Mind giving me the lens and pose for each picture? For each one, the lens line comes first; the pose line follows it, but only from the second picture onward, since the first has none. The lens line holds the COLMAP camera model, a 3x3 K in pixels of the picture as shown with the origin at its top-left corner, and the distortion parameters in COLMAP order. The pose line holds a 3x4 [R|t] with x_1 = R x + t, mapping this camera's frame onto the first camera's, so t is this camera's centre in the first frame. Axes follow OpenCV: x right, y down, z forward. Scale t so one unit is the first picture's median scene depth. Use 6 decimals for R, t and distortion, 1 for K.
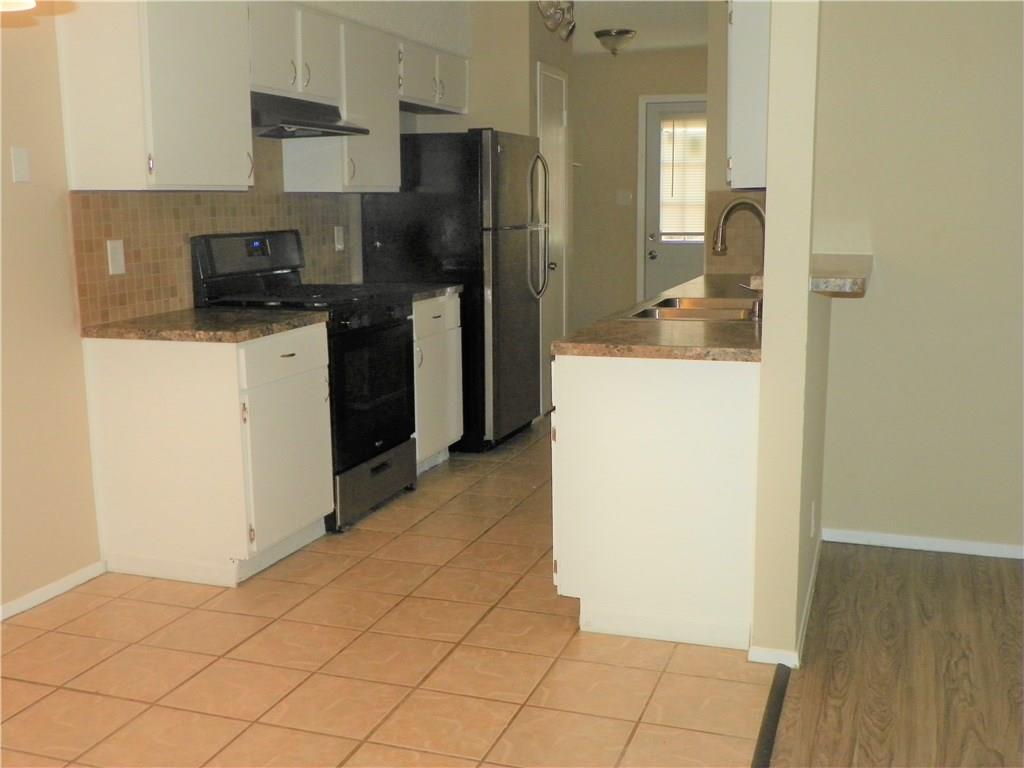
lens RADIAL K [[1074.4, 0, 514.5], [0, 1074.4, 382.1], [0, 0, 1]] dist [-0.009157, 0.000000]
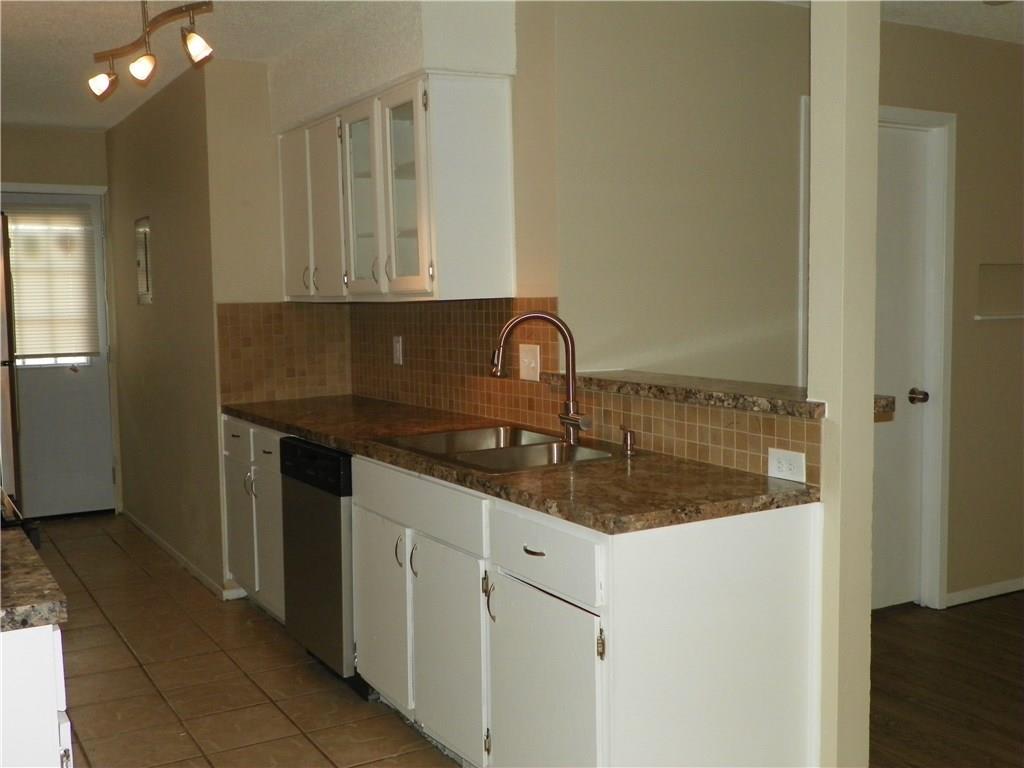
lens RADIAL K [[1074.4, 0, 509.4], [0, 1074.4, 386.2], [0, 0, 1]] dist [-0.009157, 0.000000]
pose [[0.661311, -0.067496, 0.747069, -0.401516], [0.138188, 0.989860, -0.032893, -0.082010], [-0.737273, 0.124988, 0.663933, 0.428301]]
